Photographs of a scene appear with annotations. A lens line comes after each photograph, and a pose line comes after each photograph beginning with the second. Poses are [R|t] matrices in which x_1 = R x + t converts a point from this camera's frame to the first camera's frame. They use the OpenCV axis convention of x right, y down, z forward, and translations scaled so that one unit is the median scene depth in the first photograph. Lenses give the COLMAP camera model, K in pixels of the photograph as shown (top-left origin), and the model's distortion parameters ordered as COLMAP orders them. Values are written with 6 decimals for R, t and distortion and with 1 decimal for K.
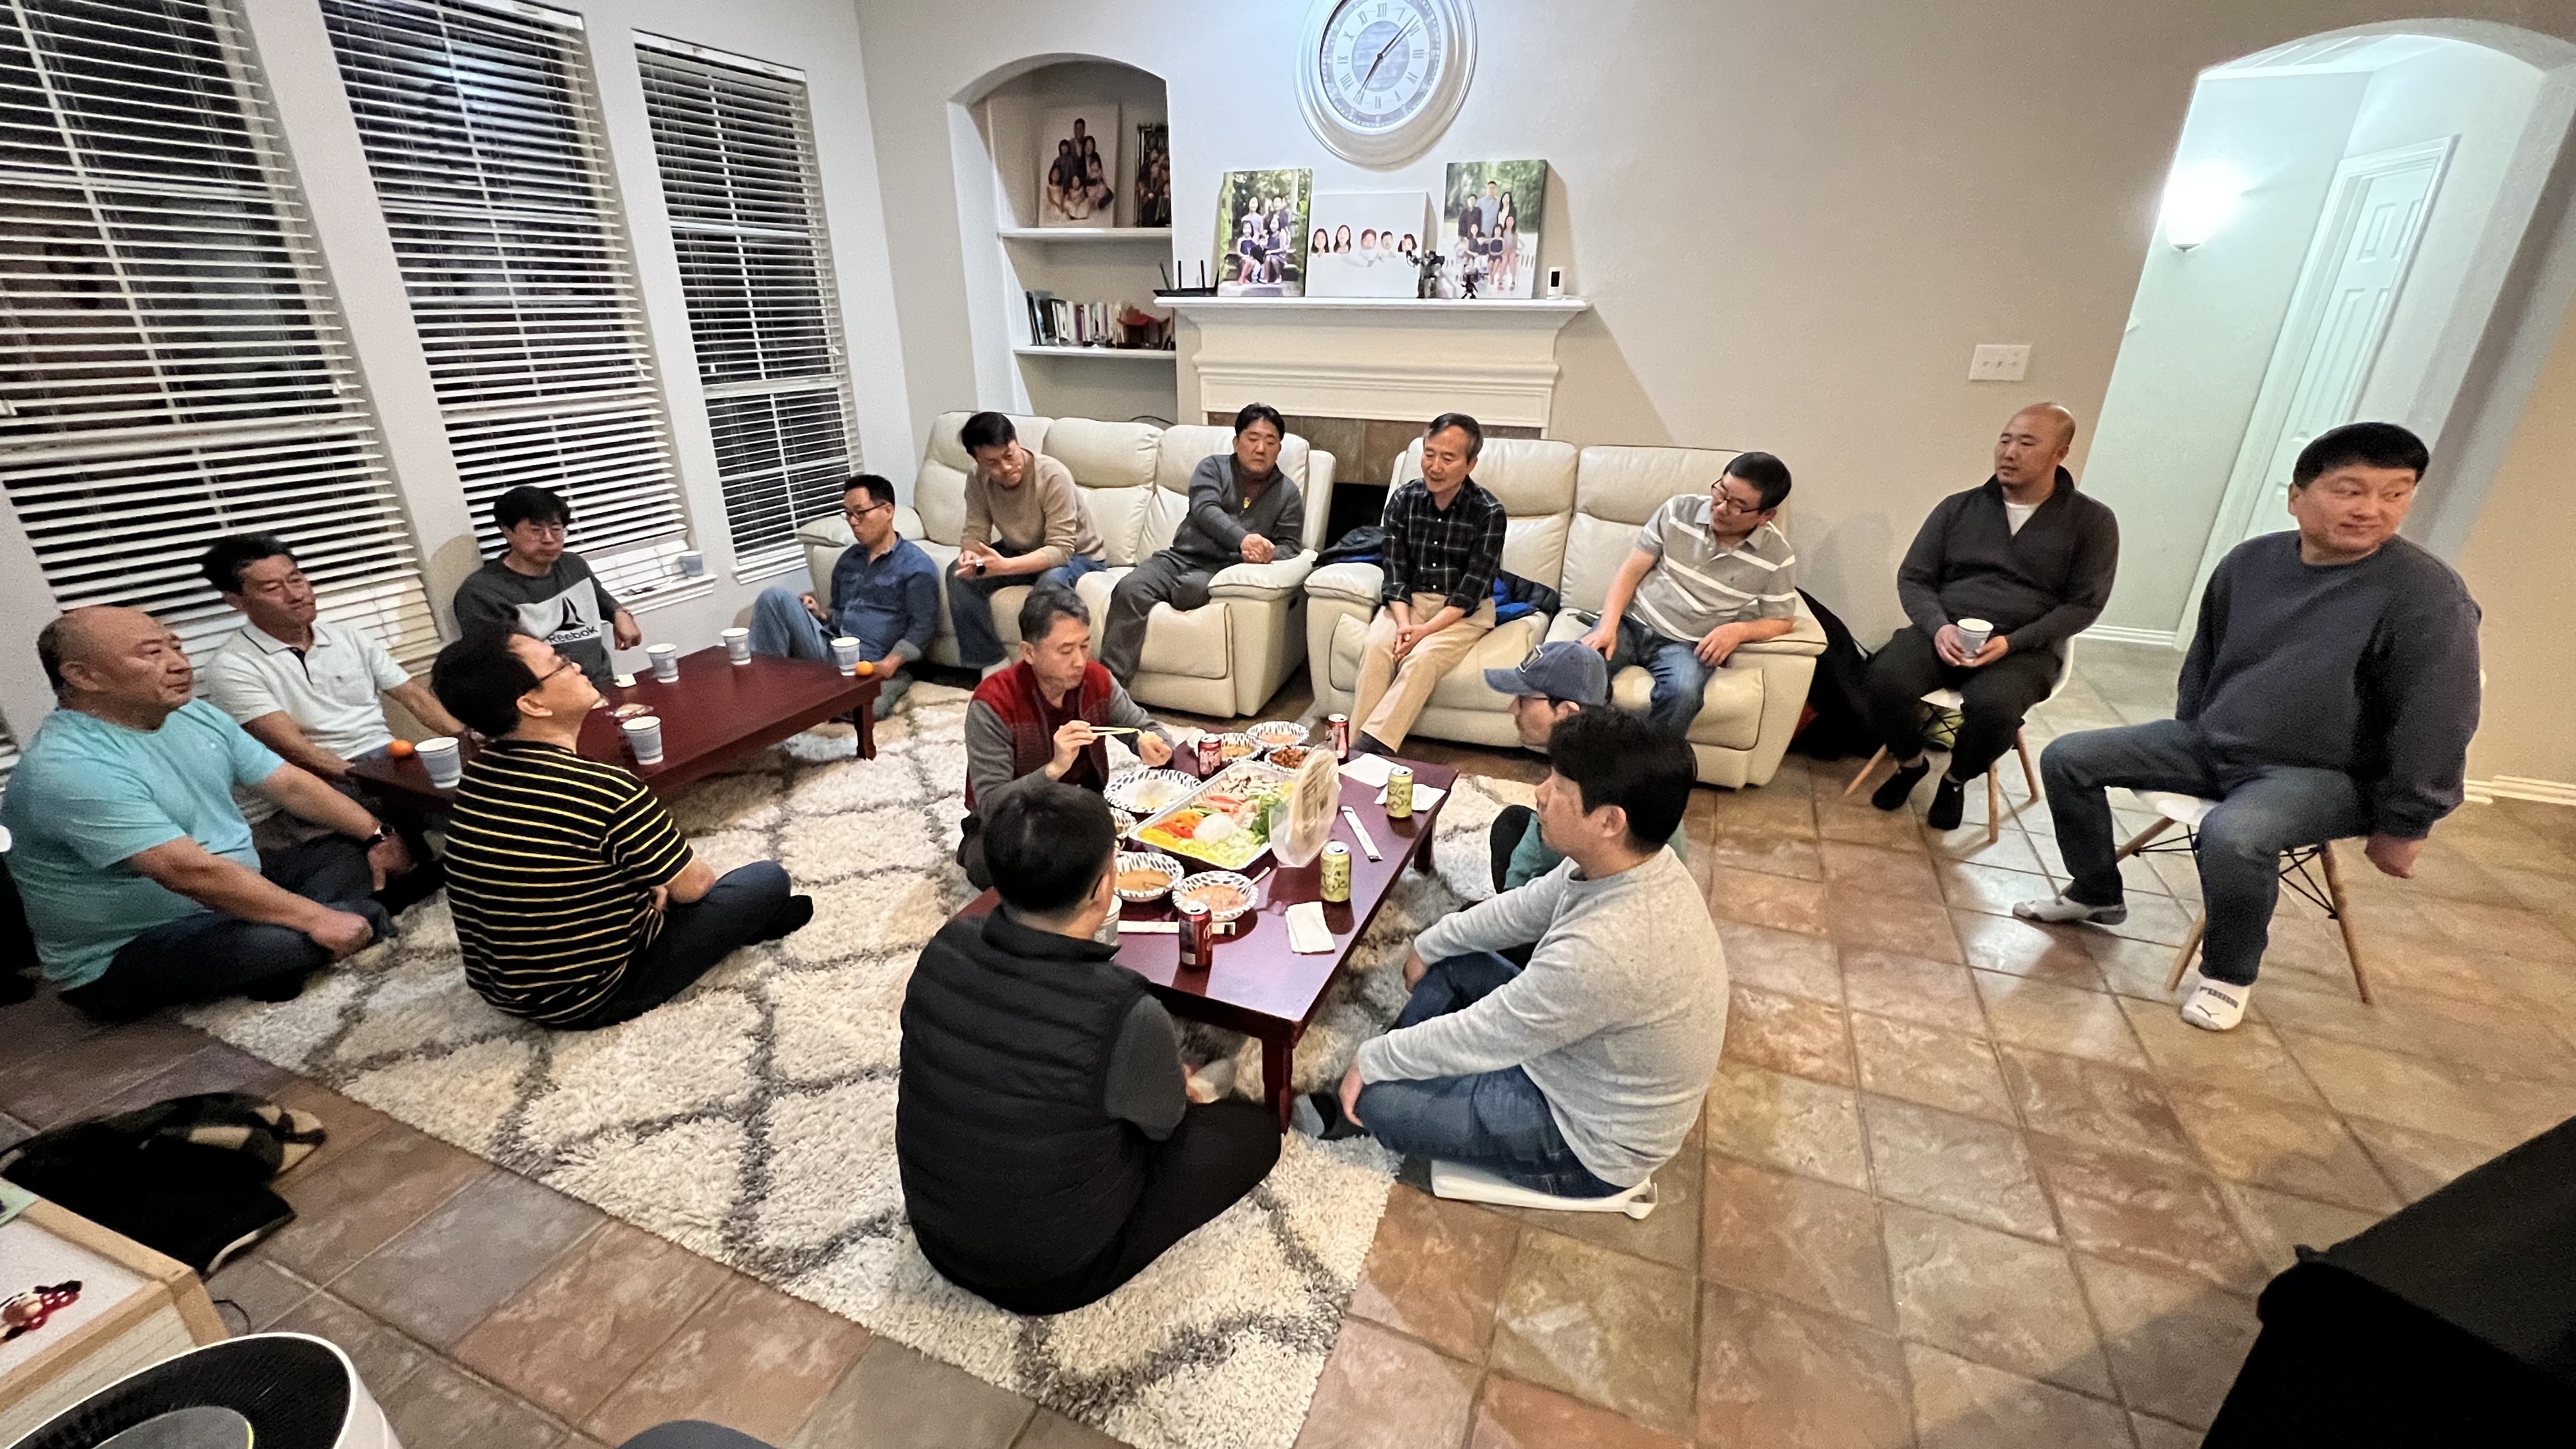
lens RADIAL K [[1036.9, 0, 1288.0], [0, 1036.9, 724.5], [0, 0, 1]] dist [0.000302, 0.000108]
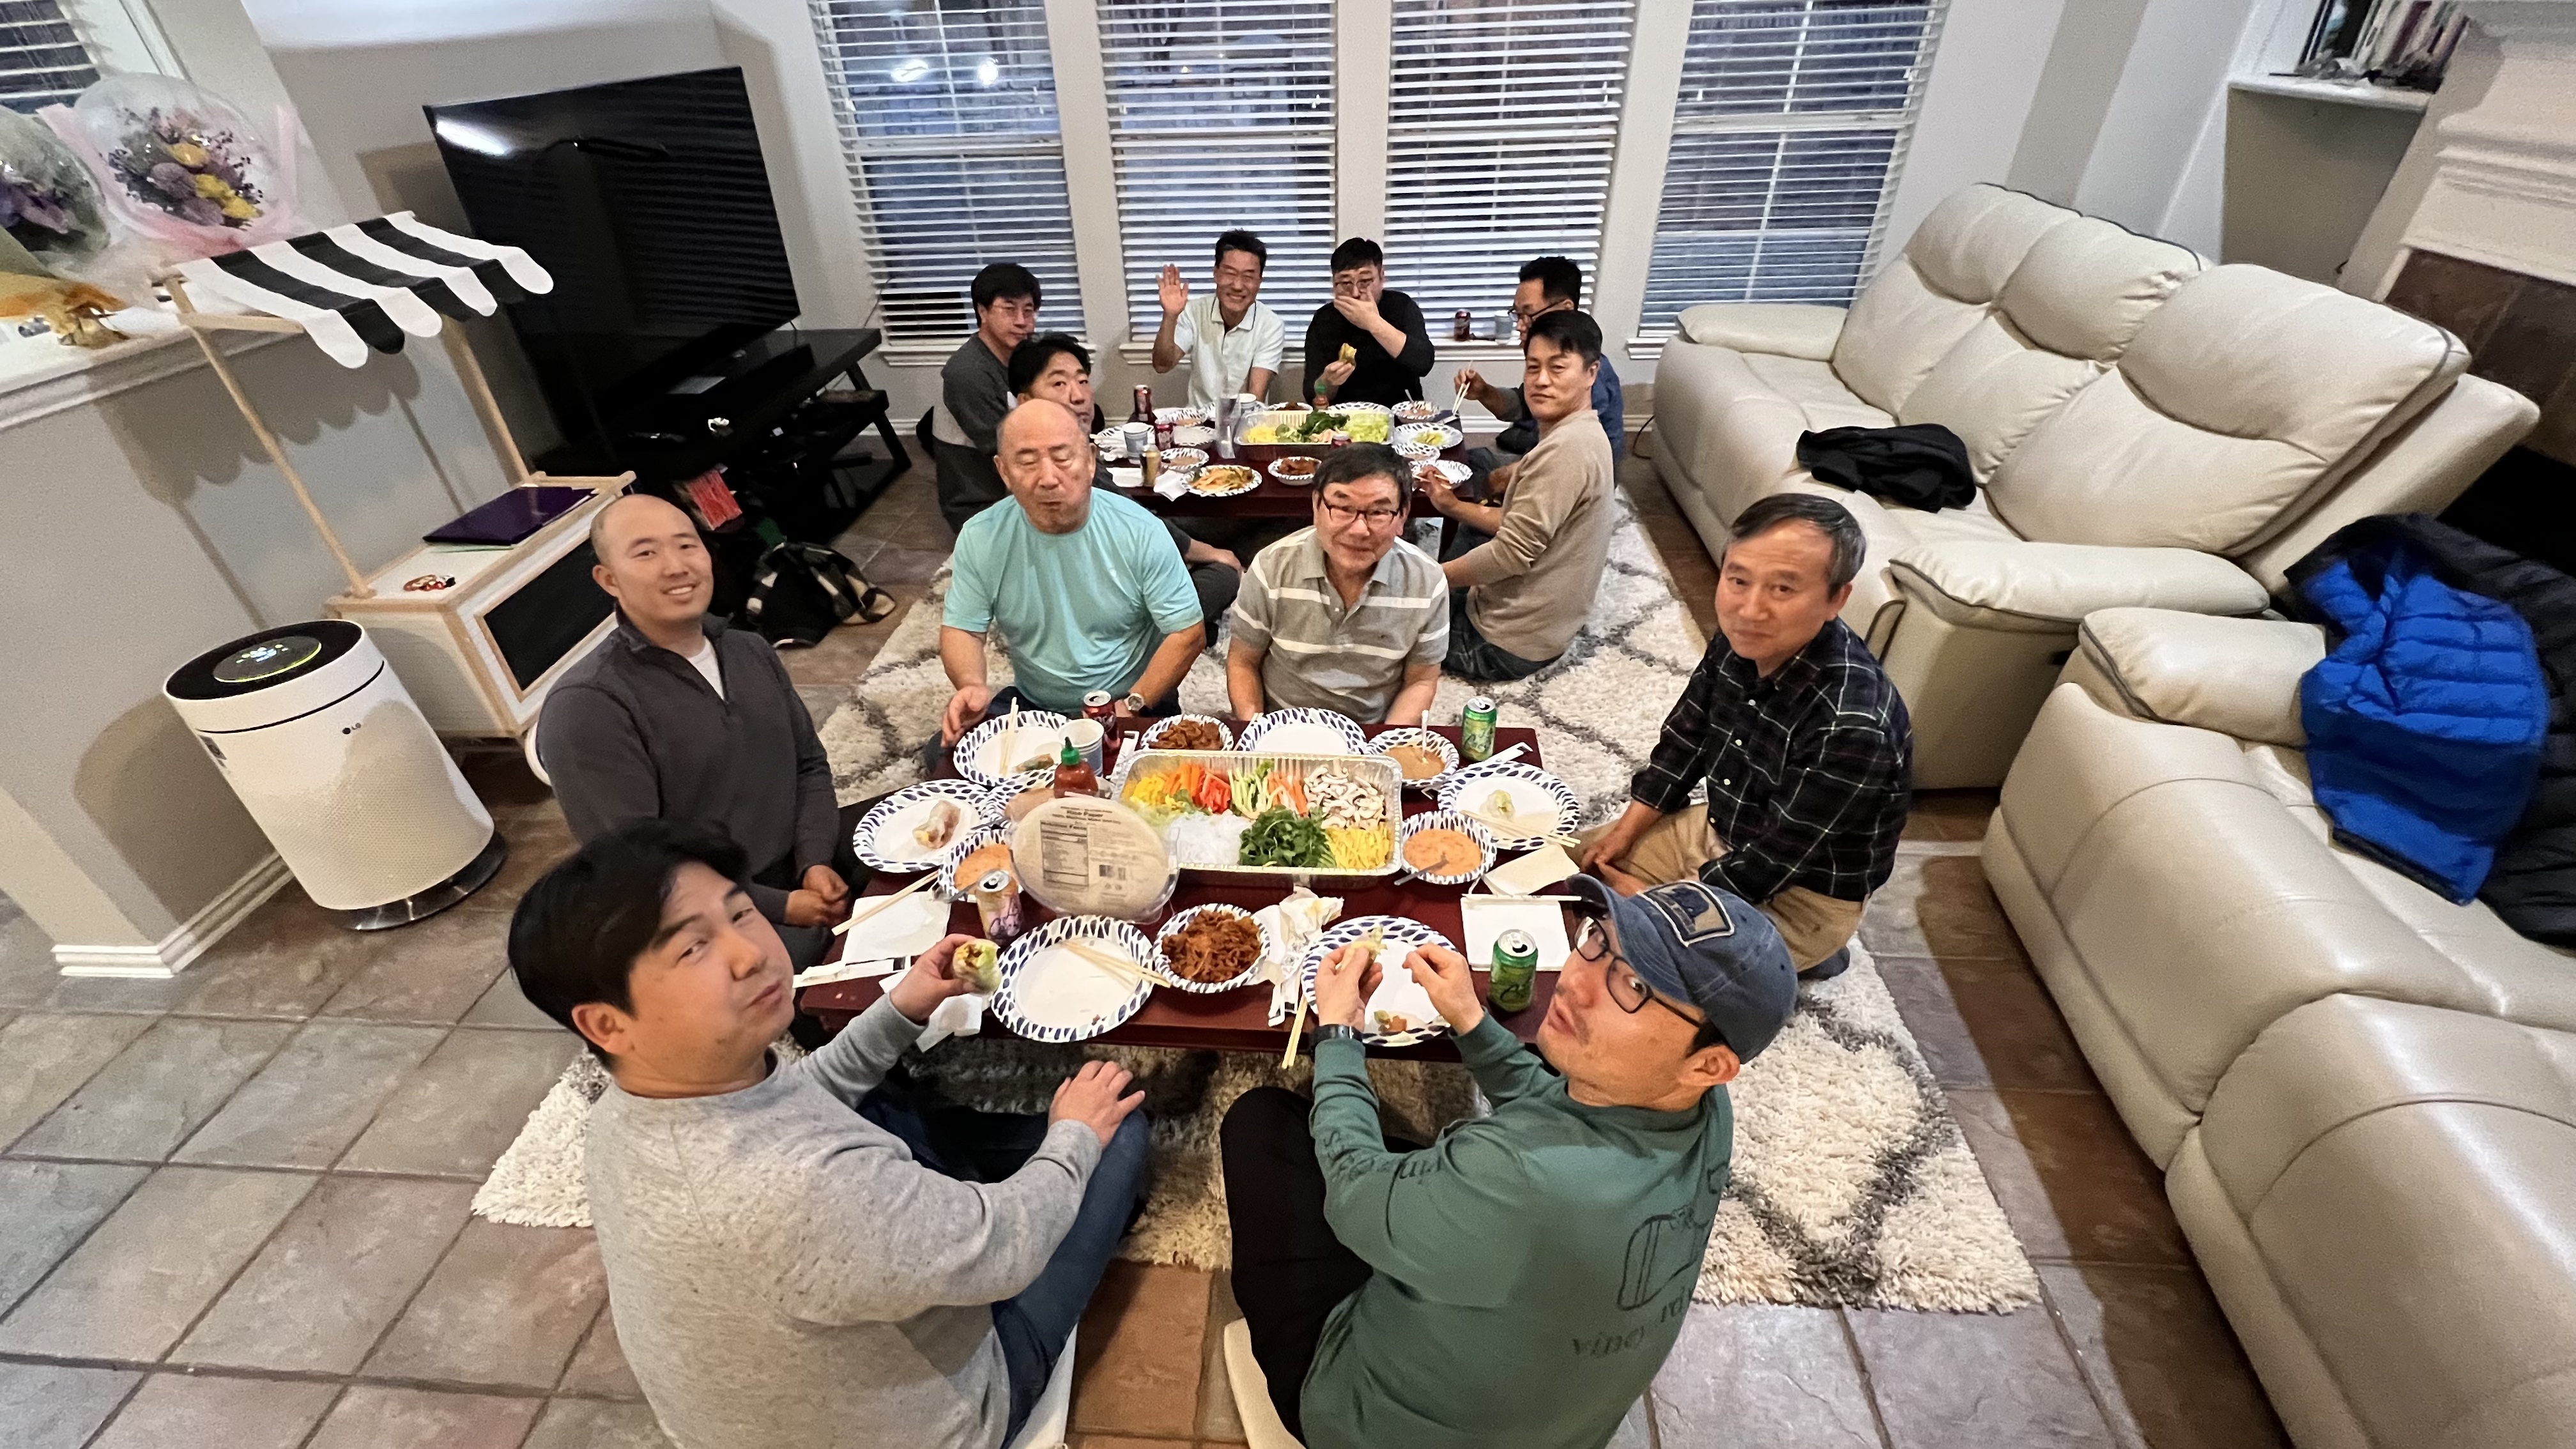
lens RADIAL K [[1036.9, 0, 1288.0], [0, 1036.9, 724.5], [0, 0, 1]] dist [0.000302, 0.000108]
pose [[0.285349, 0.536135, -0.794440, 0.273983], [-0.329616, 0.833237, 0.443925, -0.172415], [0.899961, 0.135187, 0.414482, 0.400805]]
